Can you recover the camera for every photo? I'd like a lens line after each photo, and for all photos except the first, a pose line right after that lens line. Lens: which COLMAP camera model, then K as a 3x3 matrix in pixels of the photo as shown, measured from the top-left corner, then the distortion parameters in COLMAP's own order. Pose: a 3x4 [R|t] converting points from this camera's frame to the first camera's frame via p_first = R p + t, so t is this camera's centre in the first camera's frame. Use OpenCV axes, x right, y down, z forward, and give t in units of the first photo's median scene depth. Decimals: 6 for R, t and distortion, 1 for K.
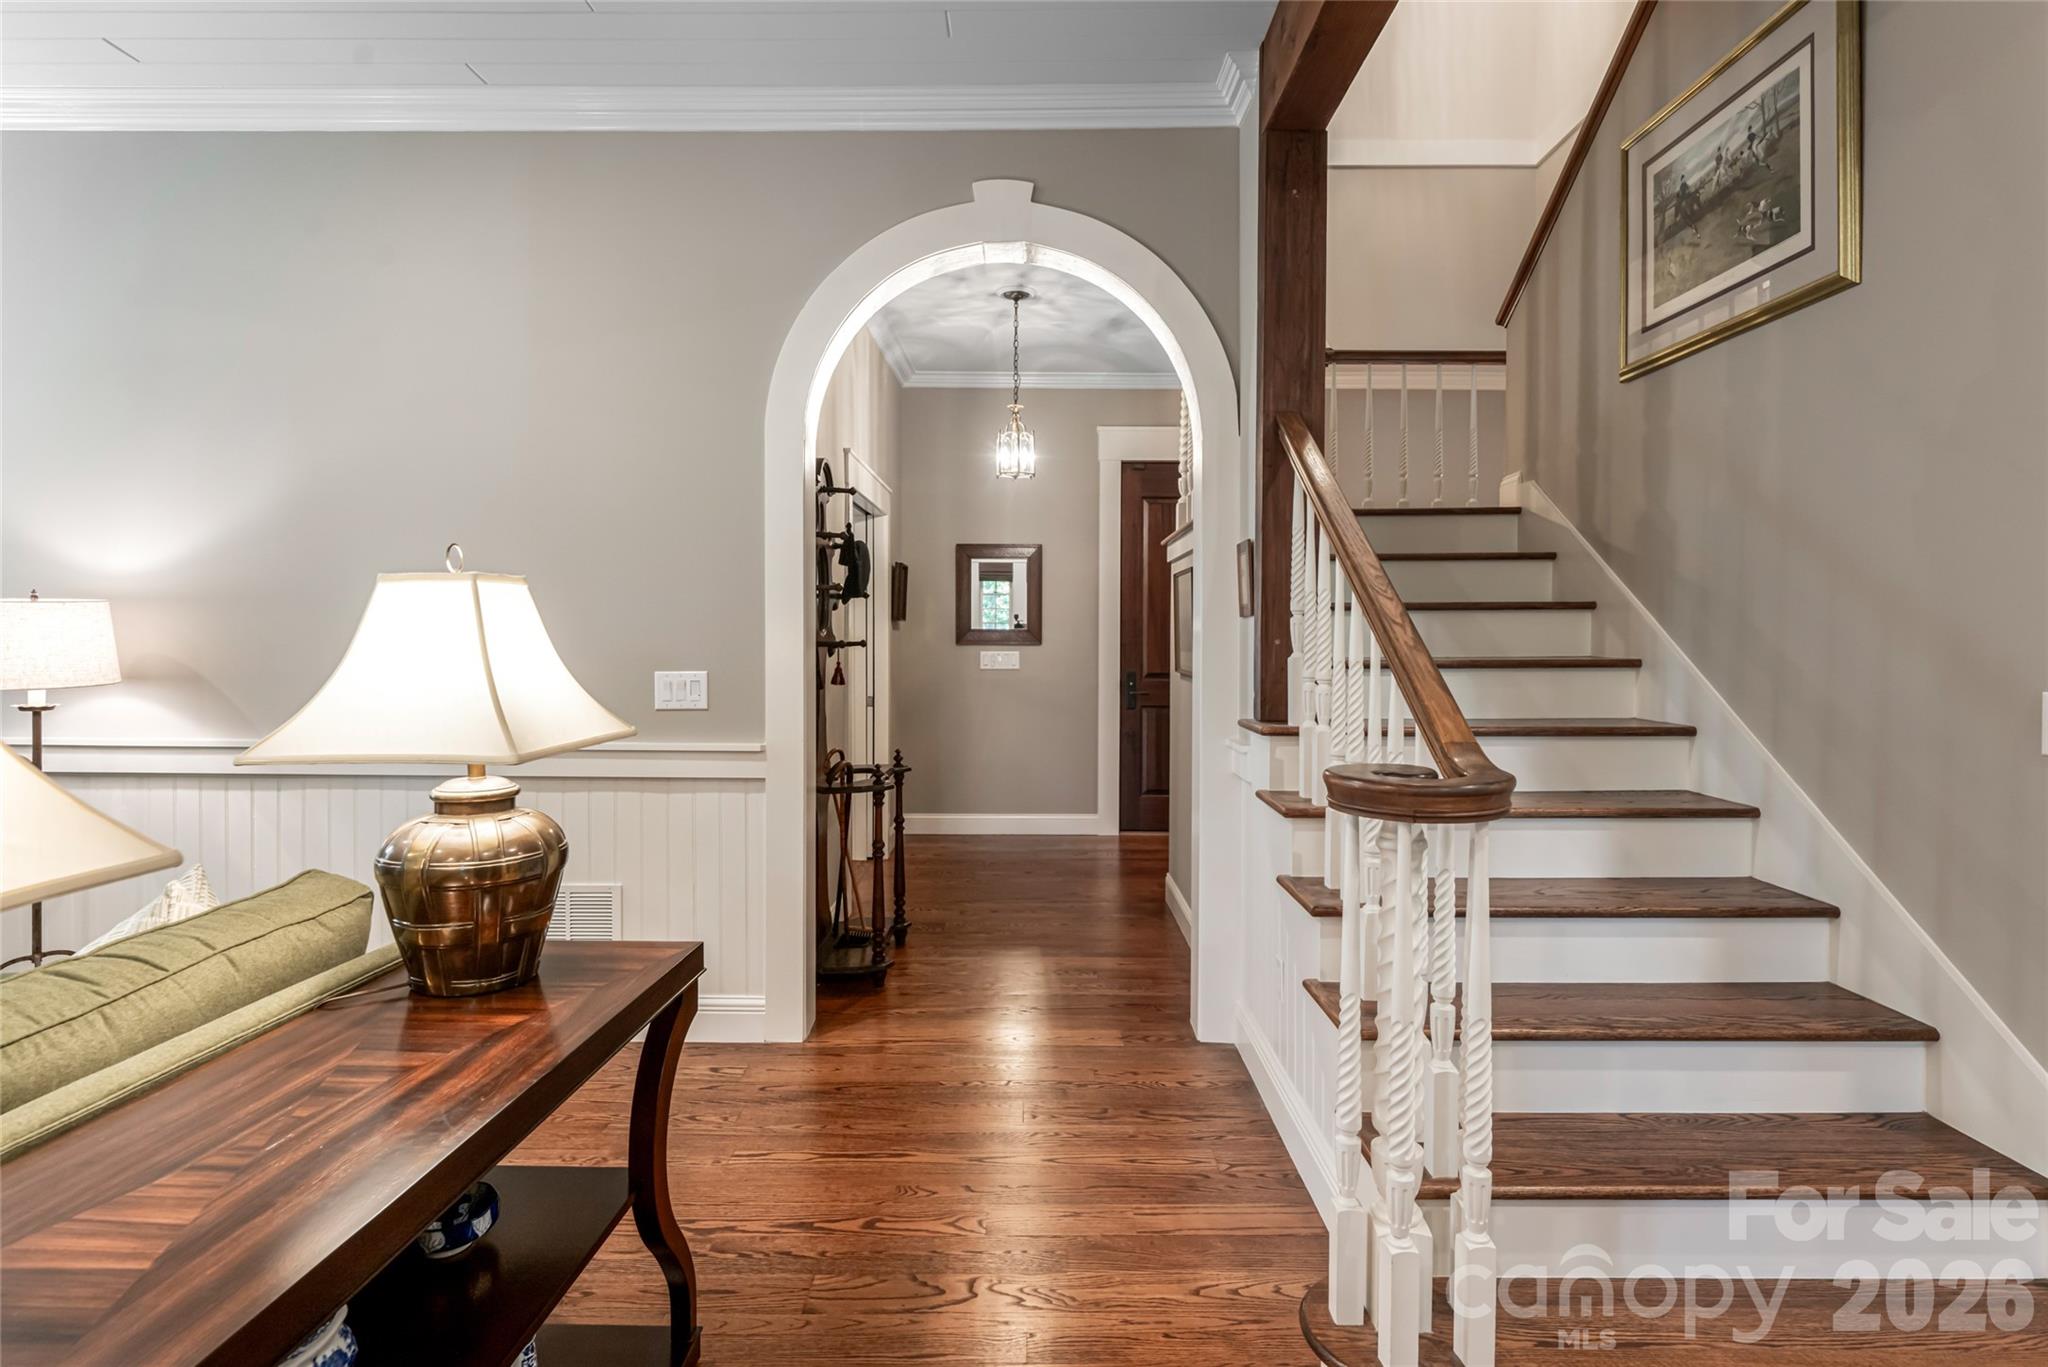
lens RADIAL K [[1095.2, 0, 1027.0], [0, 1095.2, 641.0], [0, 0, 1]] dist [-0.001715, -0.000125]
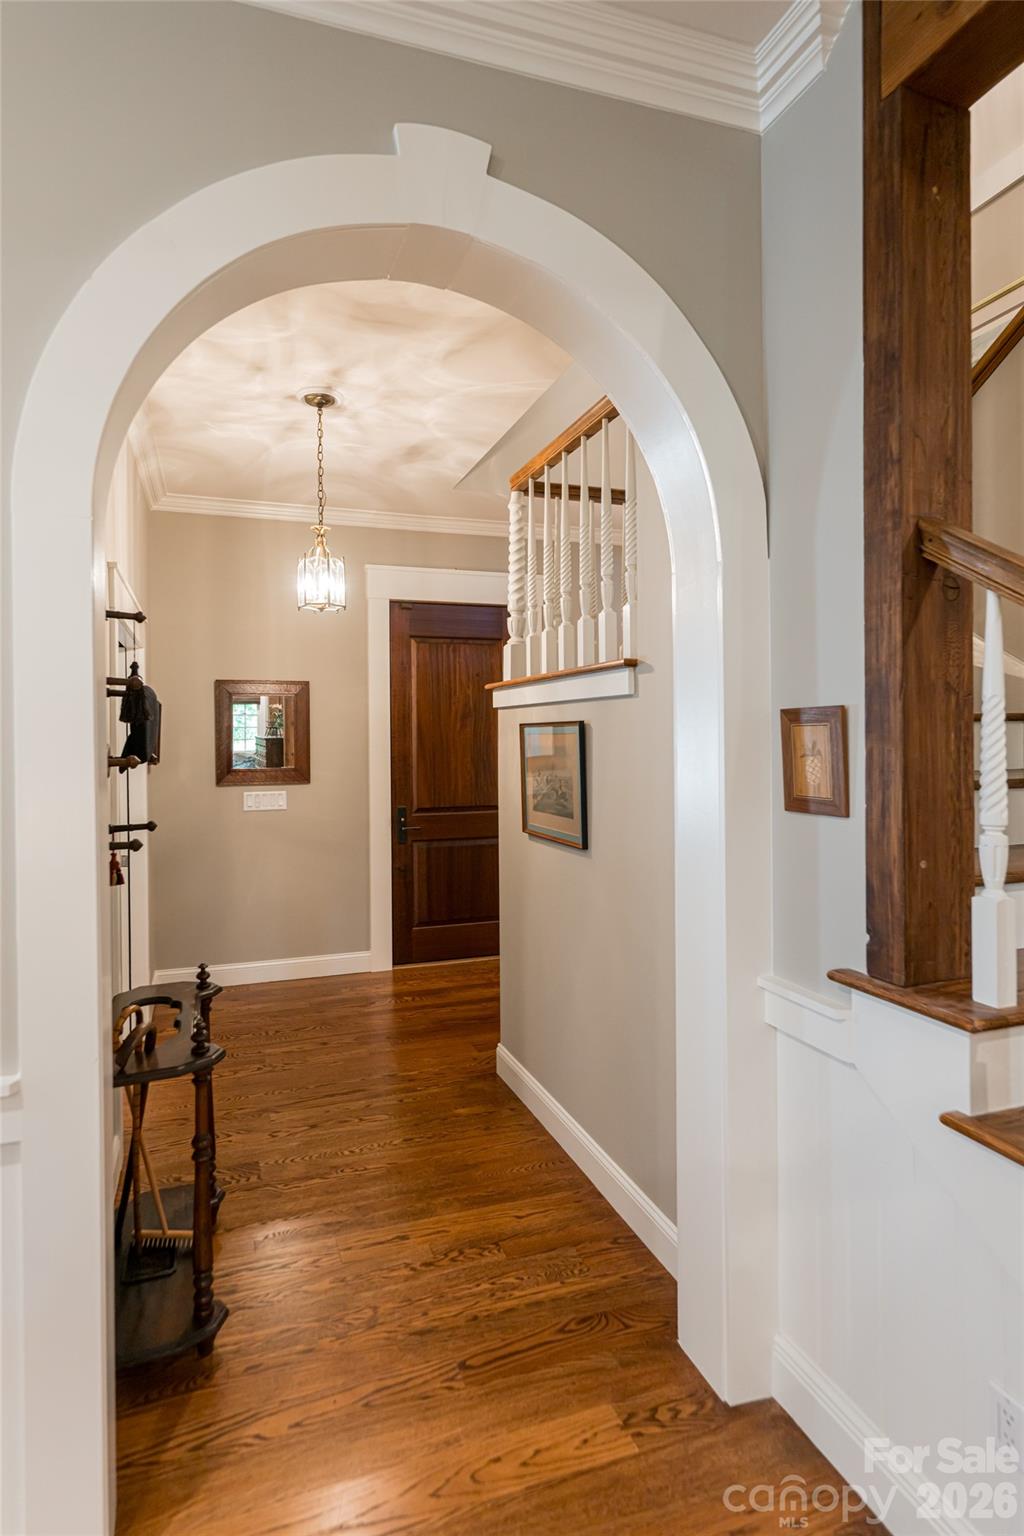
lens RADIAL K [[820.8, 0, 517.4], [0, 820.8, 737.3], [0, 0, 1]] dist [0.000966, -0.001559]
pose [[0.936954, -0.014734, 0.349143, -0.092769], [0.017708, 0.999829, -0.005326, -0.041698], [-0.349005, 0.011173, 0.937054, 0.332455]]
